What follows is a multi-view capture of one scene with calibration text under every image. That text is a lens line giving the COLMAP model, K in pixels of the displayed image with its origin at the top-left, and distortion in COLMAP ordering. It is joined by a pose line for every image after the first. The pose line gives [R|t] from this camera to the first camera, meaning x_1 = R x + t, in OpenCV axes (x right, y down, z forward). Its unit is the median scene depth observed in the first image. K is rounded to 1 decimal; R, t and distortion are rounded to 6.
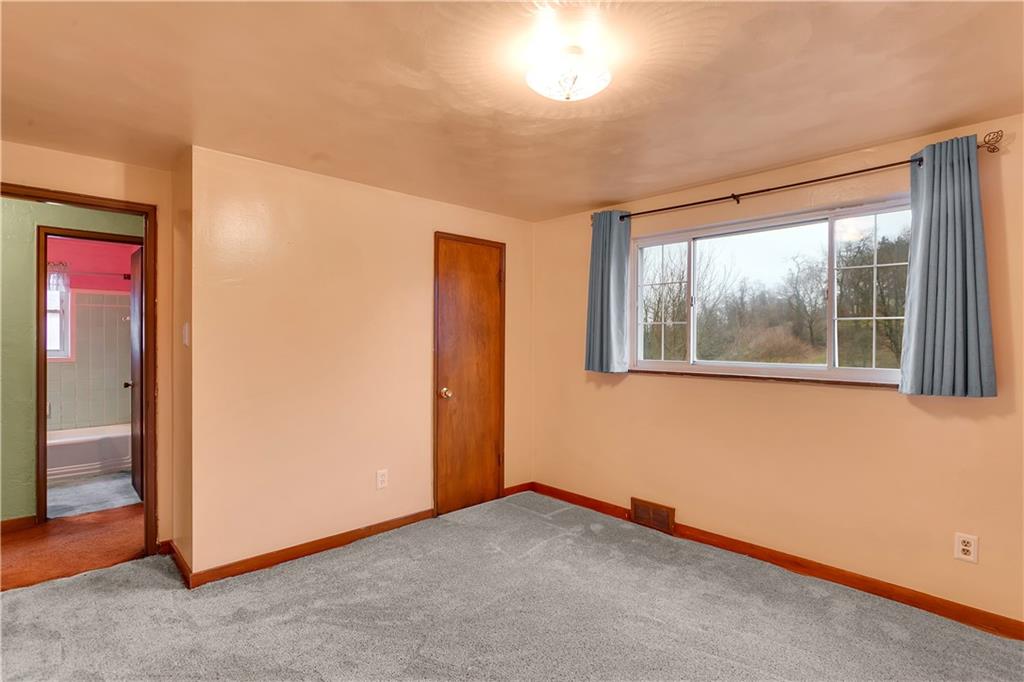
lens RADIAL K [[480.3, 0, 512.1], [0, 480.3, 340.0], [0, 0, 1]] dist [0.003045, -0.000235]
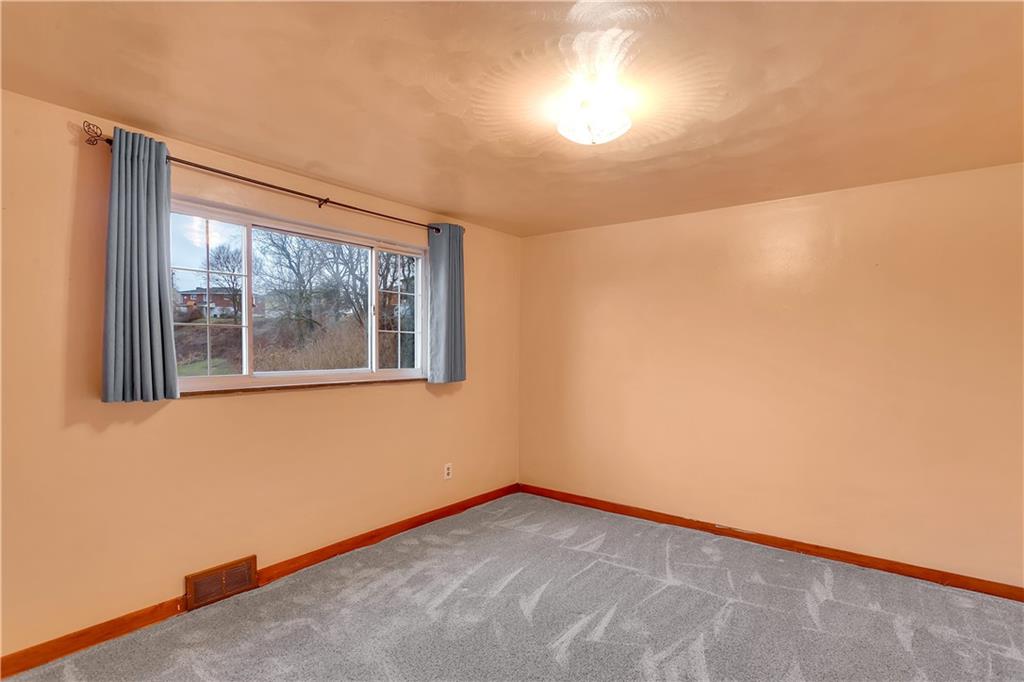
lens RADIAL K [[480.3, 0, 526.8], [0, 480.3, 367.4], [0, 0, 1]] dist [0.003045, -0.000235]
pose [[-0.106502, -0.042148, 0.993419, -0.517101], [0.001299, 0.999094, 0.042528, -0.001124], [-0.994312, 0.005819, -0.106350, 0.637968]]
